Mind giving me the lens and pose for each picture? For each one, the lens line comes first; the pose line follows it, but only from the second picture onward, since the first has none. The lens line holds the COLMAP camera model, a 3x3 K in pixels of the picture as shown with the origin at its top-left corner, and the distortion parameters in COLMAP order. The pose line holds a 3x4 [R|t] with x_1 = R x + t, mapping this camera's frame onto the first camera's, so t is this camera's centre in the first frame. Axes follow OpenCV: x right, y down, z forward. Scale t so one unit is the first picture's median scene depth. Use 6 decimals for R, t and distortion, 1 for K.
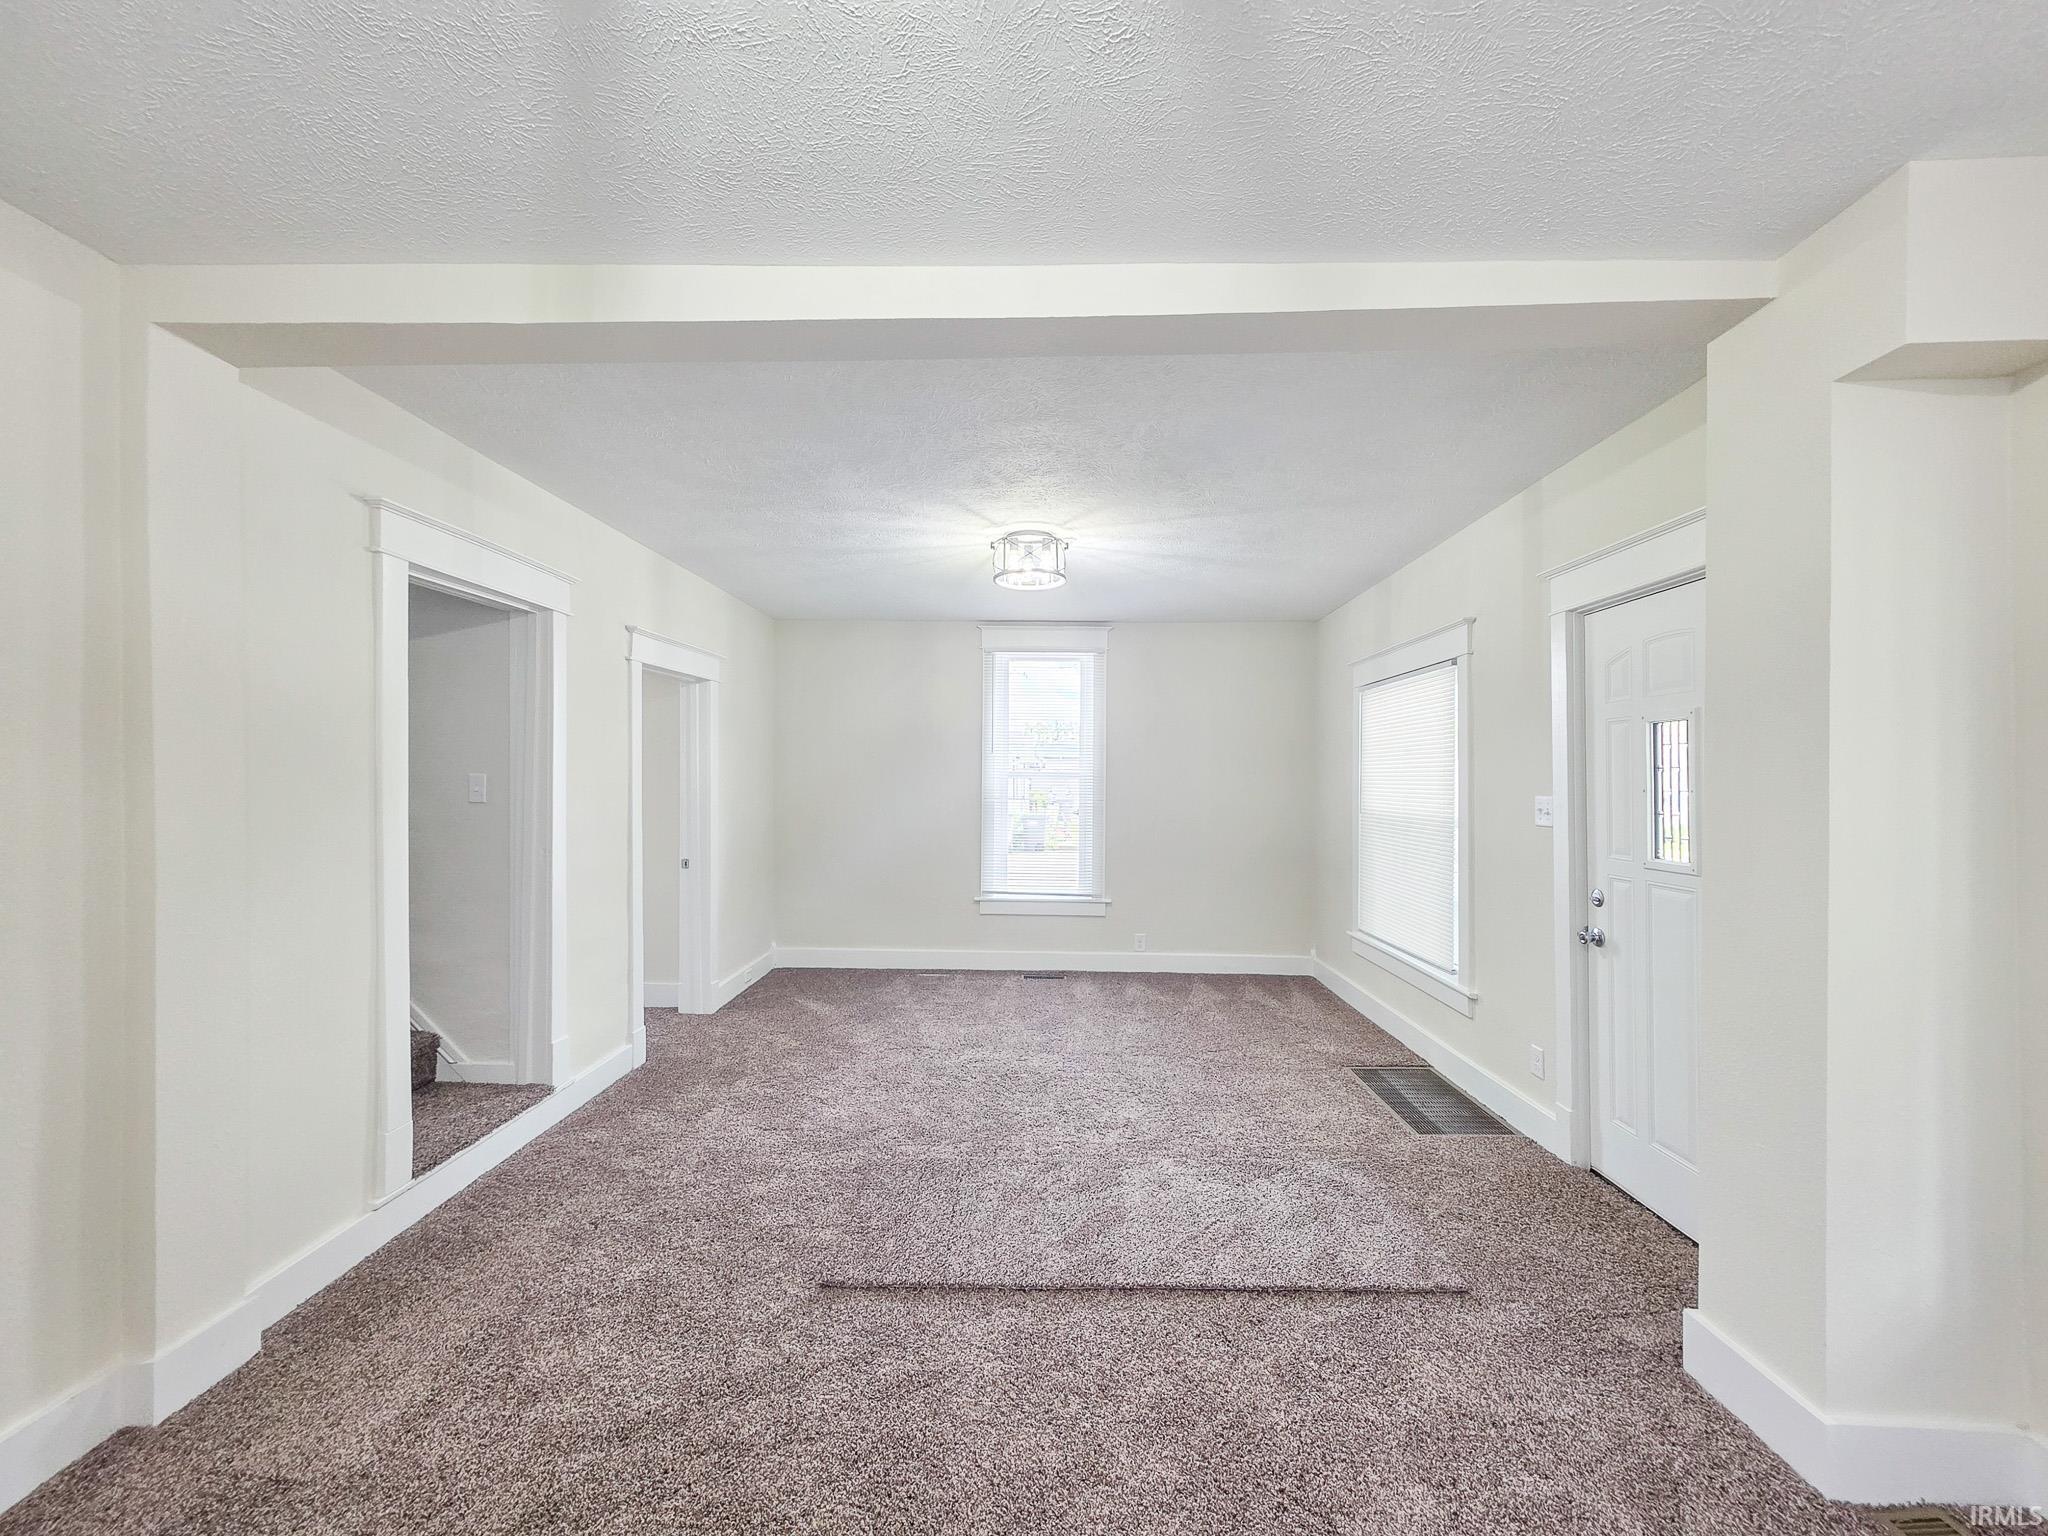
lens RADIAL K [[817.4, 0, 1033.2], [0, 817.4, 775.4], [0, 0, 1]] dist [0.002950, -0.000099]
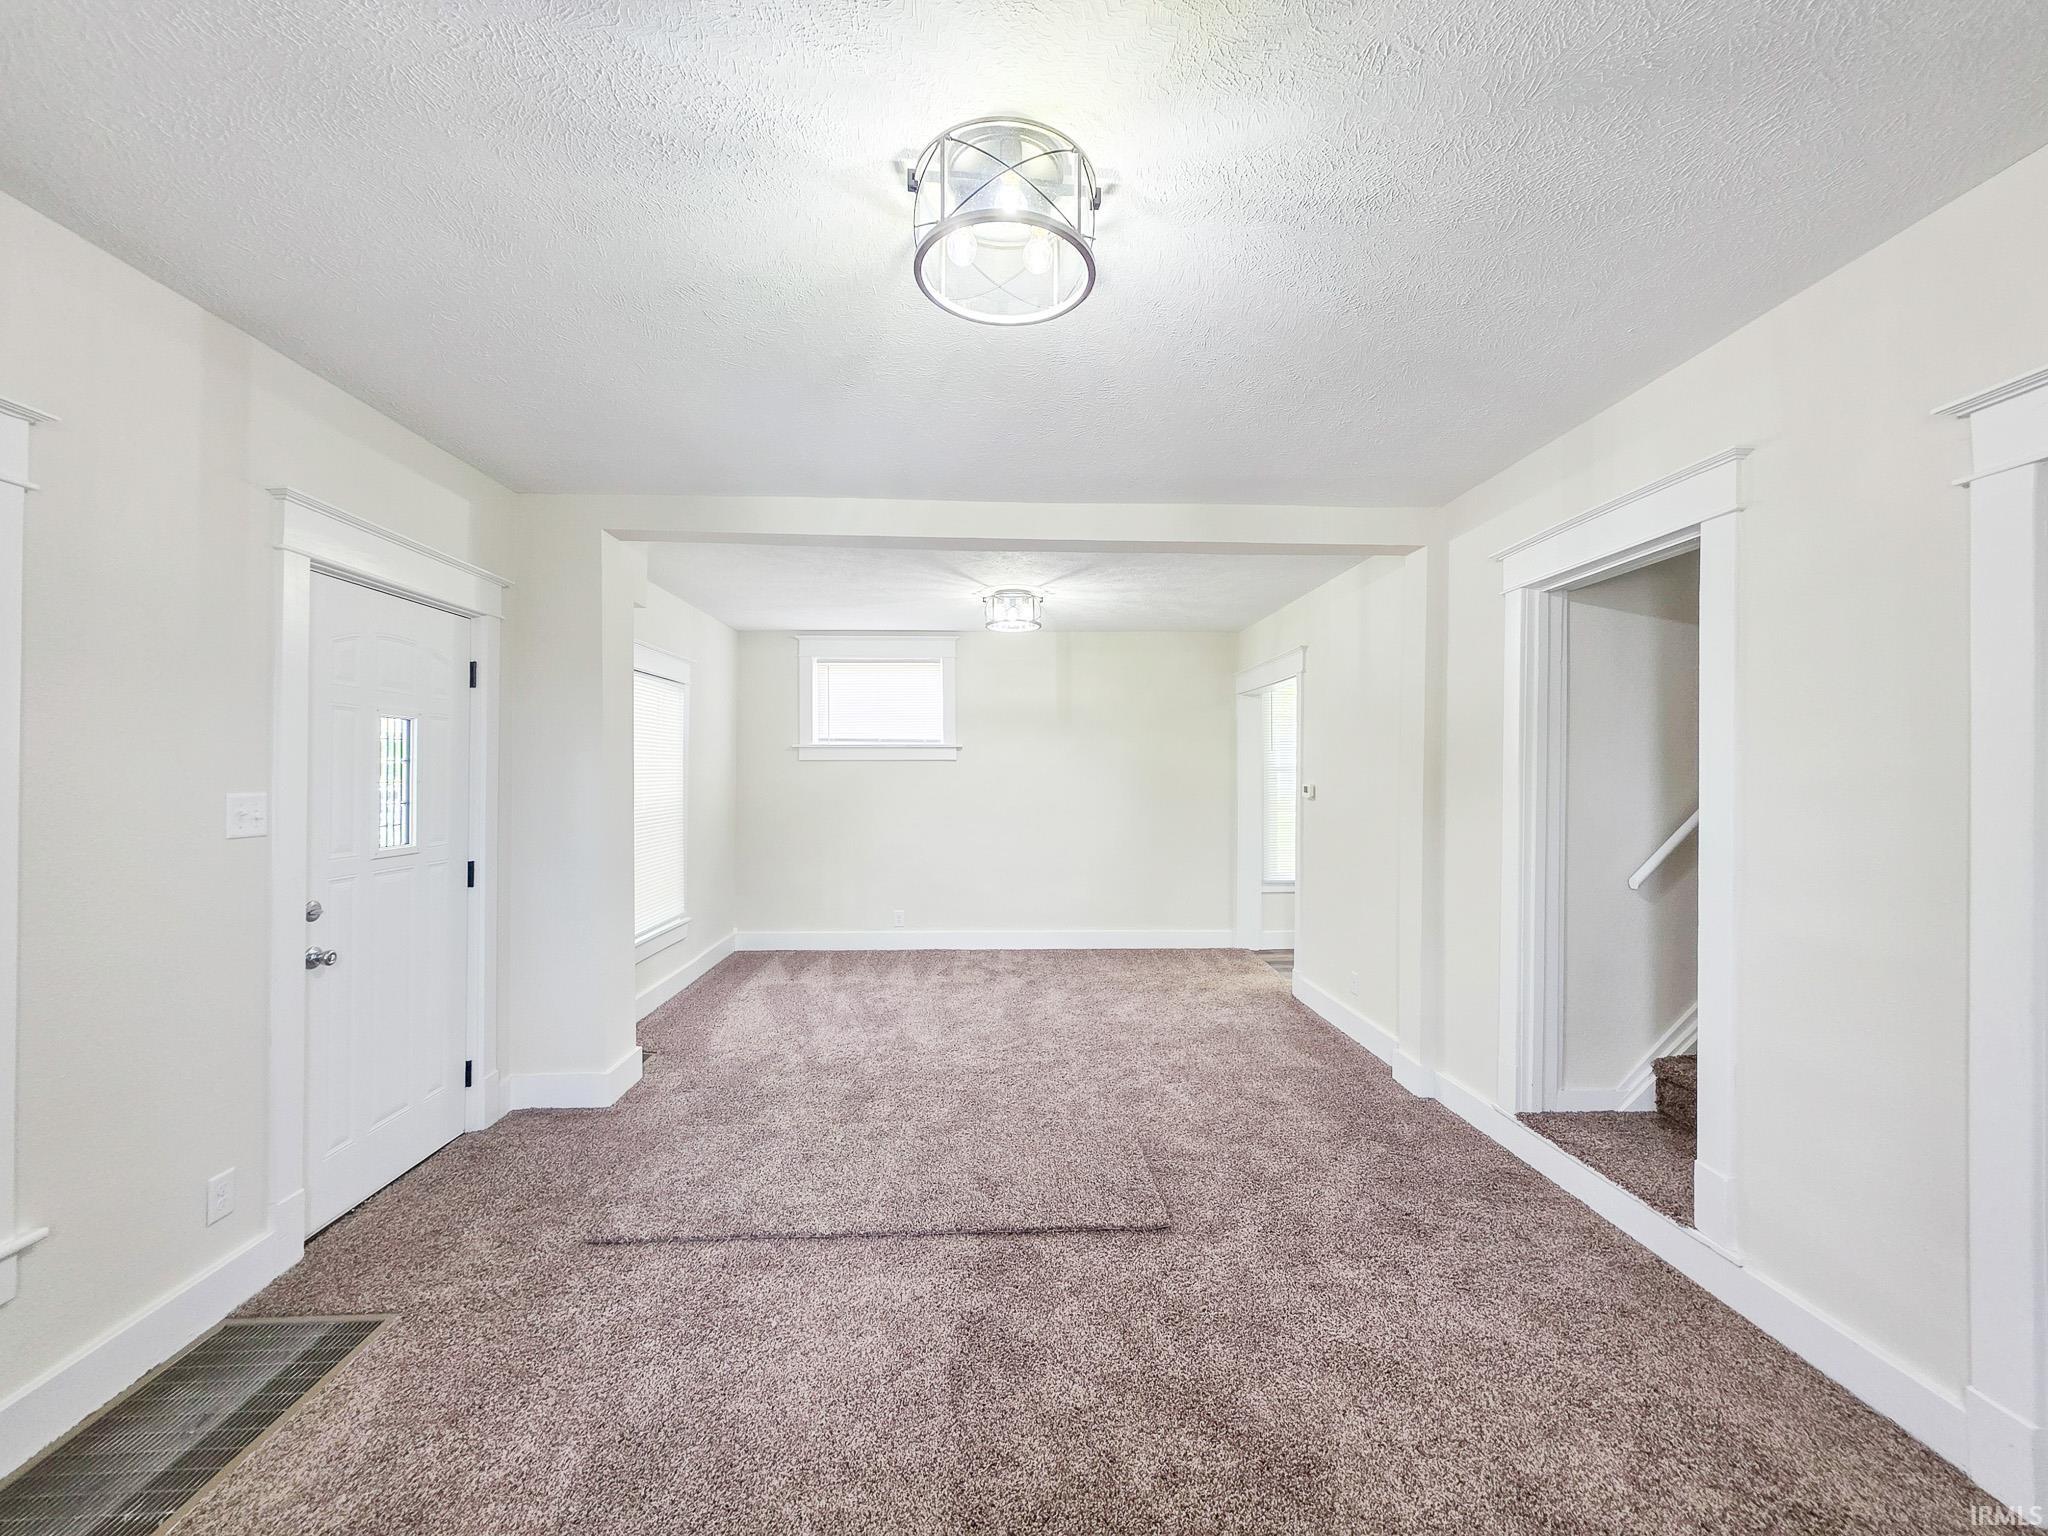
lens RADIAL K [[817.4, 0, 1033.2], [0, 817.4, 775.4], [0, 0, 1]] dist [0.002950, -0.000099]
pose [[-0.996494, -0.002475, -0.083631, 0.023047], [-0.001327, 0.999904, -0.013790, 0.021635], [0.083657, -0.013631, -0.996401, 1.914607]]
